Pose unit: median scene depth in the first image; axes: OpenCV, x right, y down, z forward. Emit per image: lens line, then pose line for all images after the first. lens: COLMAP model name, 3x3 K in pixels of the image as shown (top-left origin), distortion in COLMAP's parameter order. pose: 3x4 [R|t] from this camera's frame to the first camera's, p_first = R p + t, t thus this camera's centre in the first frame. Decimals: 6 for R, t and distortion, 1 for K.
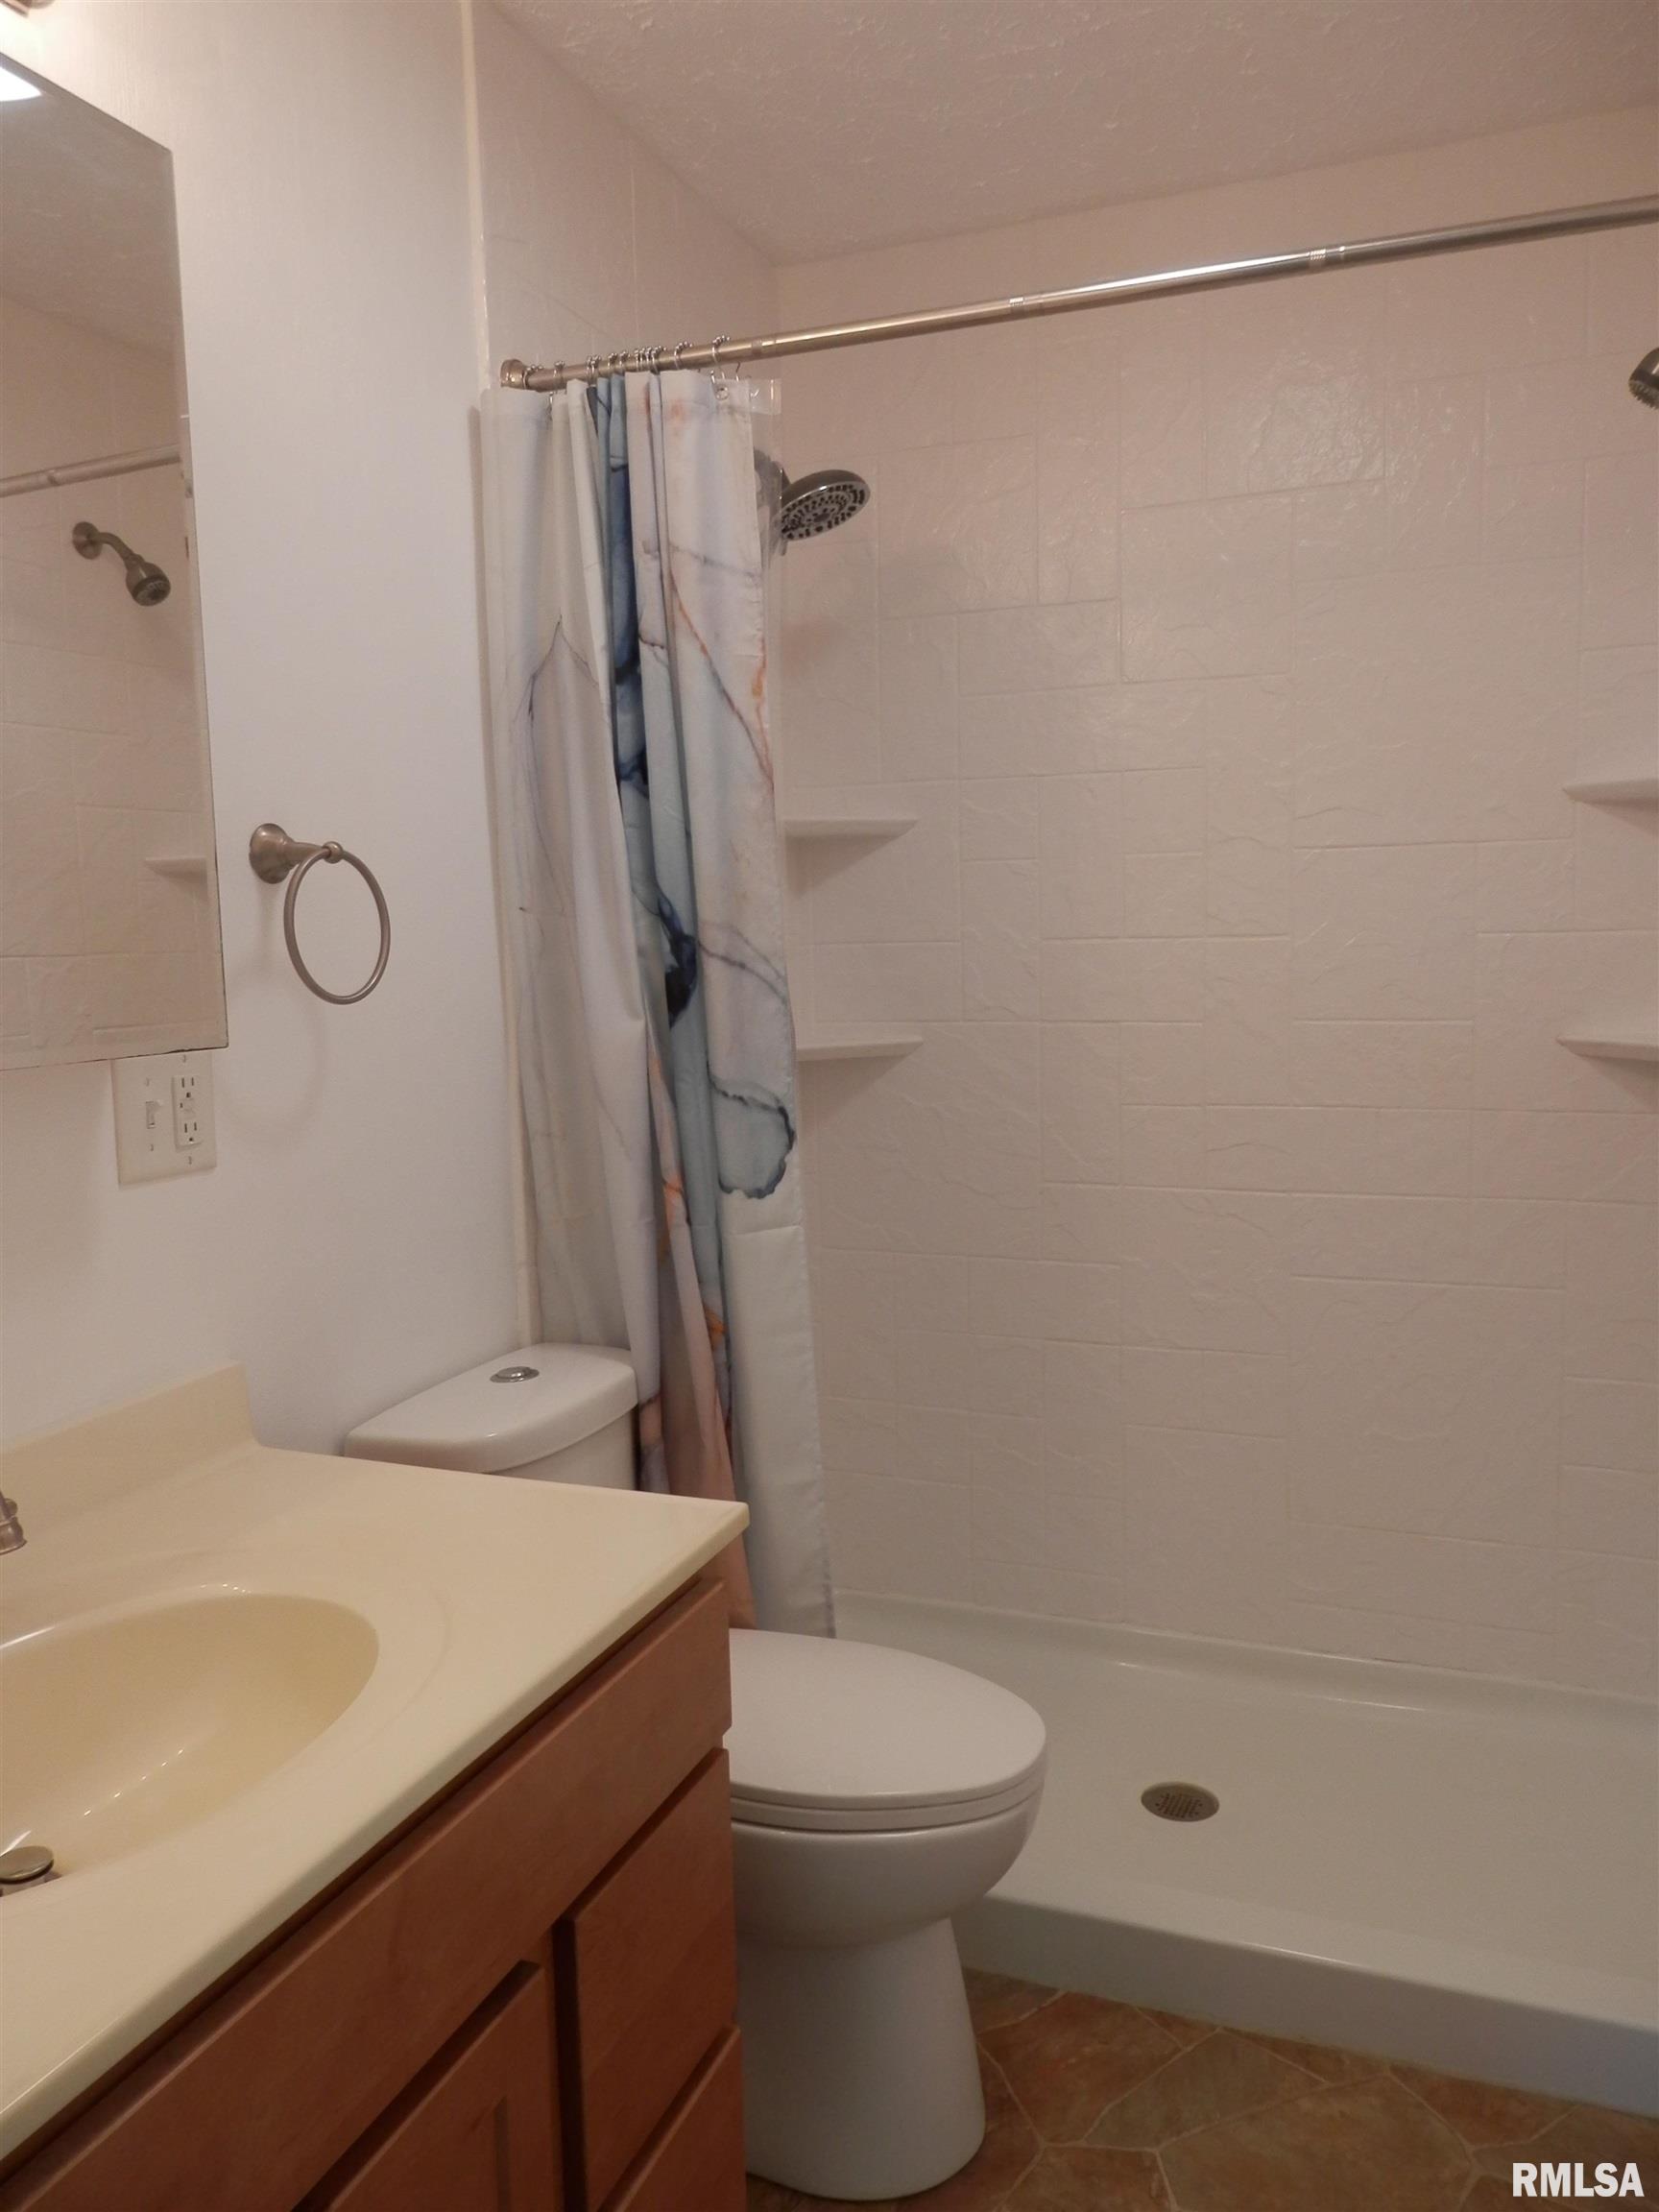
lens RADIAL K [[1635.1, 0, 835.6], [0, 1635.1, 1100.4], [0, 0, 1]] dist [0.003874, 0.001372]
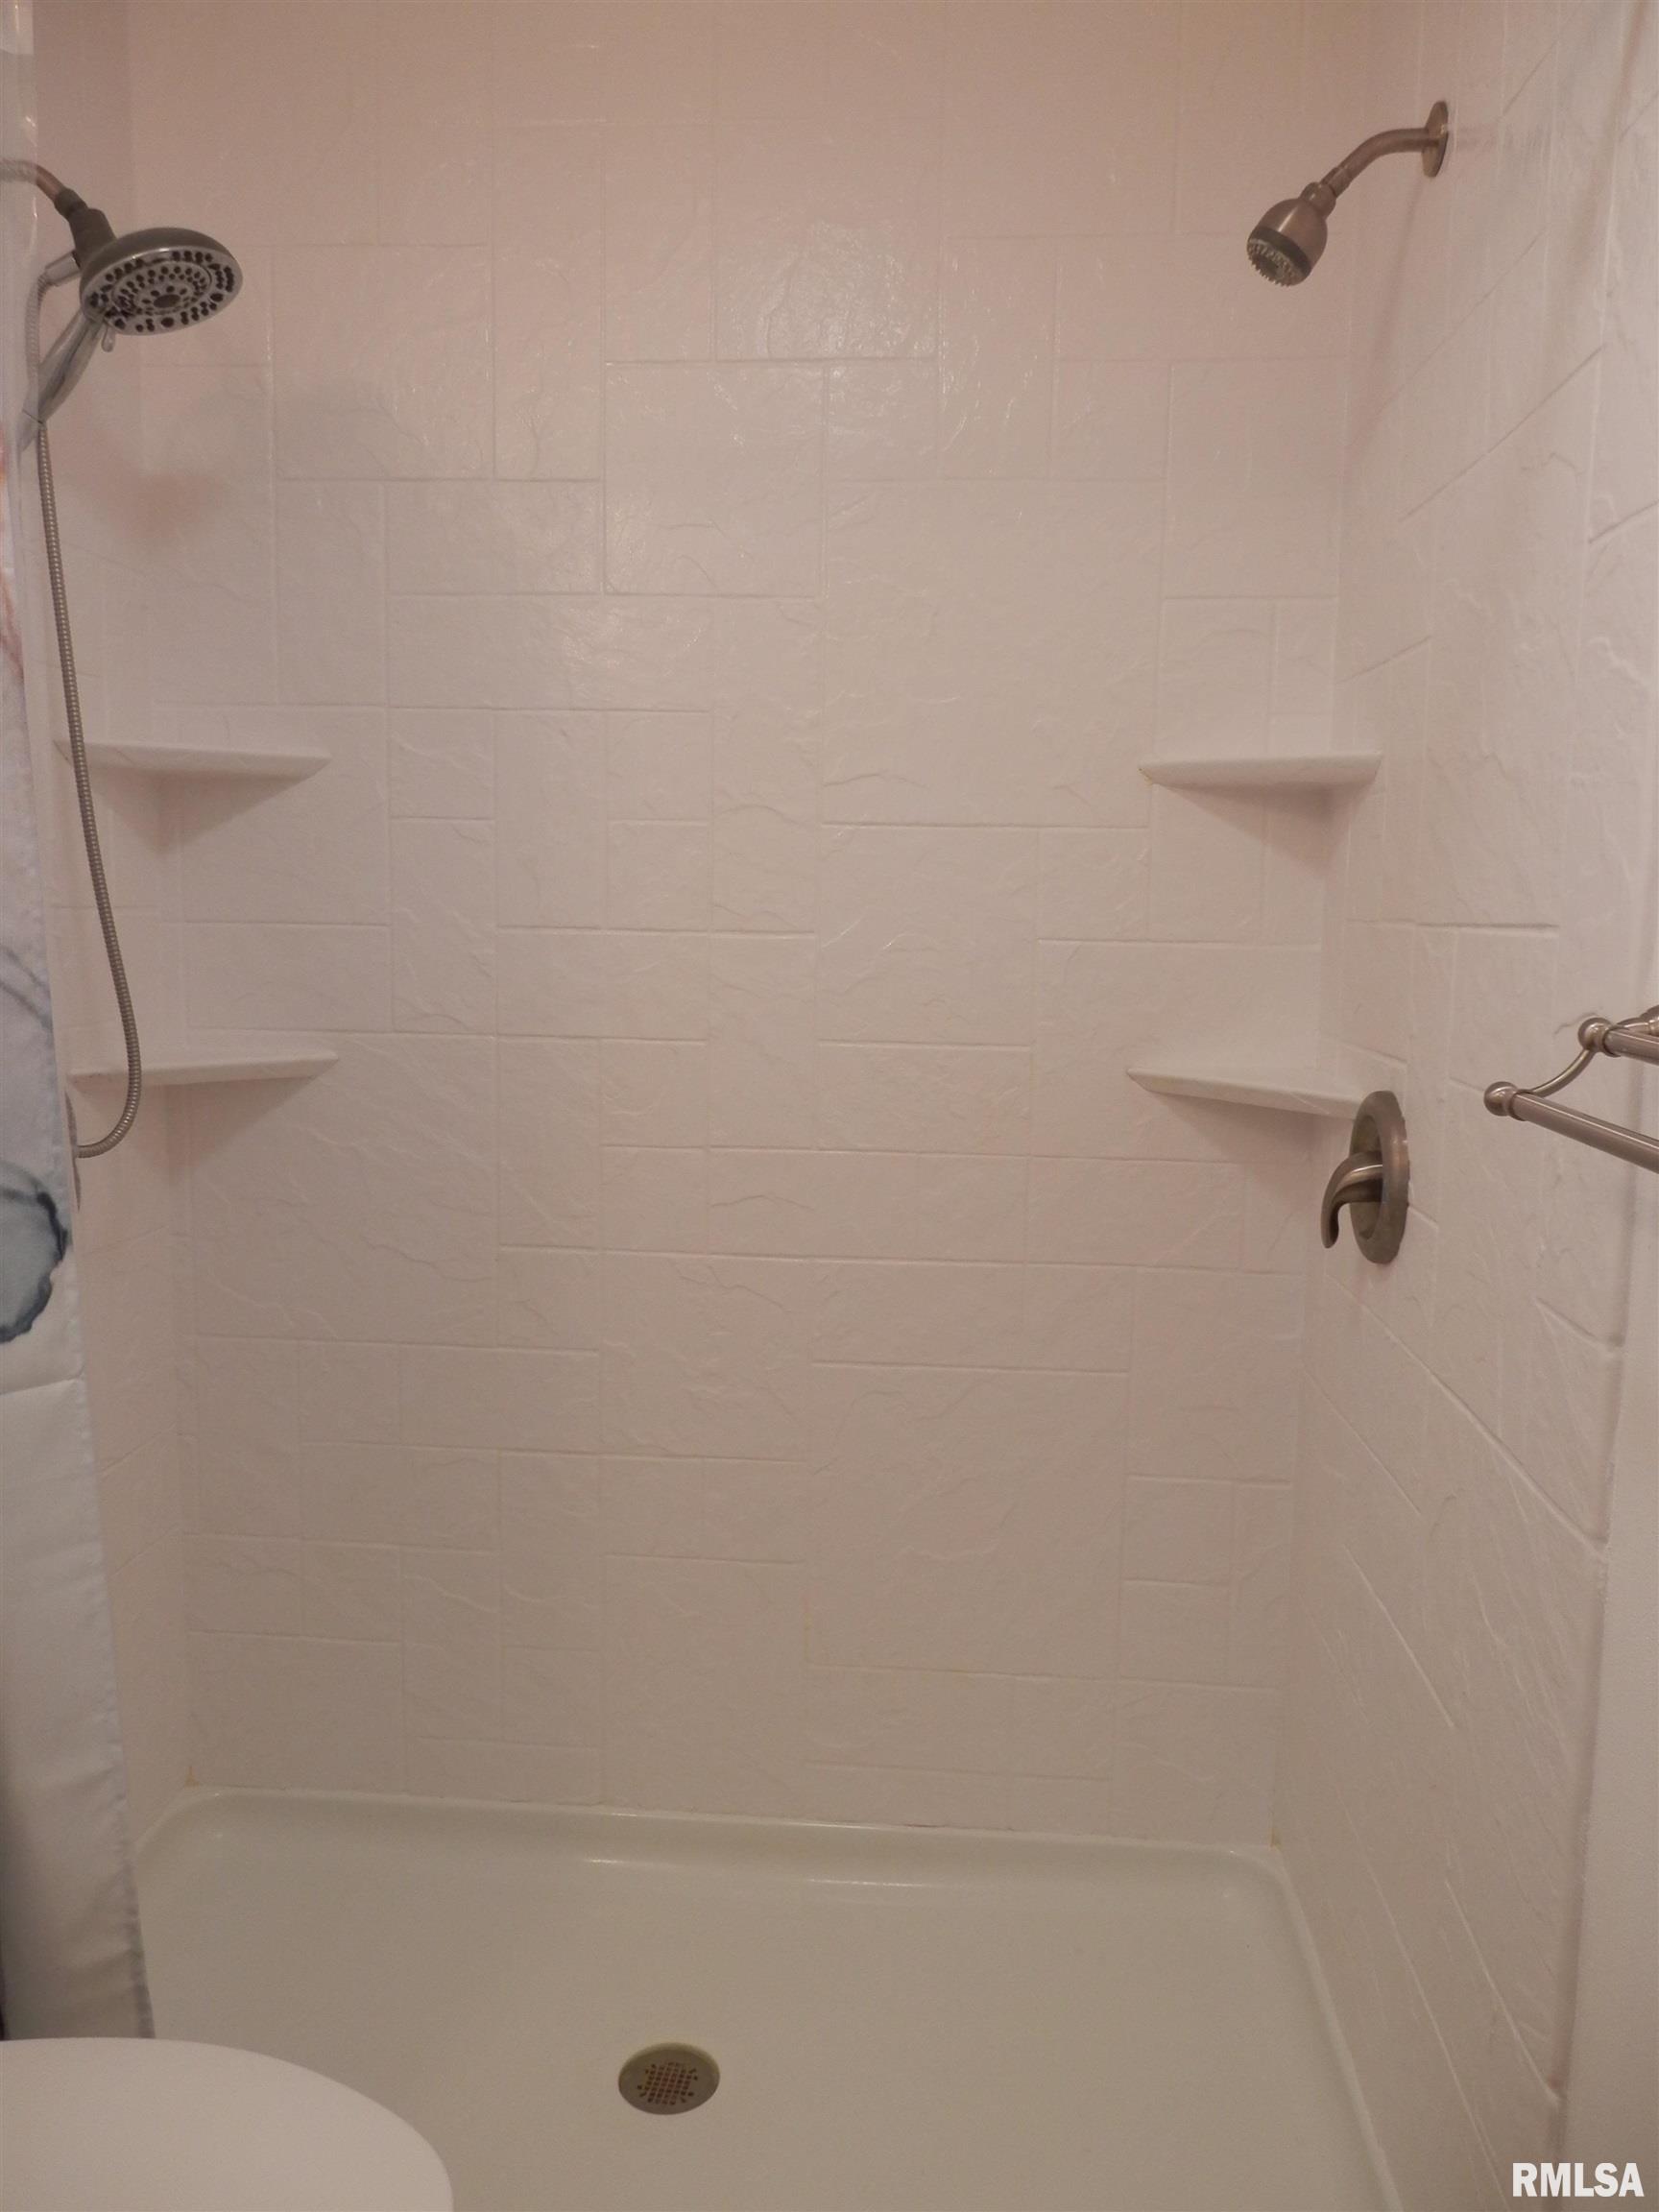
lens RADIAL K [[1635.1, 0, 826.4], [0, 1635.1, 1101.5], [0, 0, 1]] dist [0.003874, 0.001372]
pose [[0.956549, 0.003045, 0.291556, 0.056241], [-0.008304, 0.999824, 0.016802, -0.035141], [-0.291454, -0.018493, 0.956406, 0.256559]]
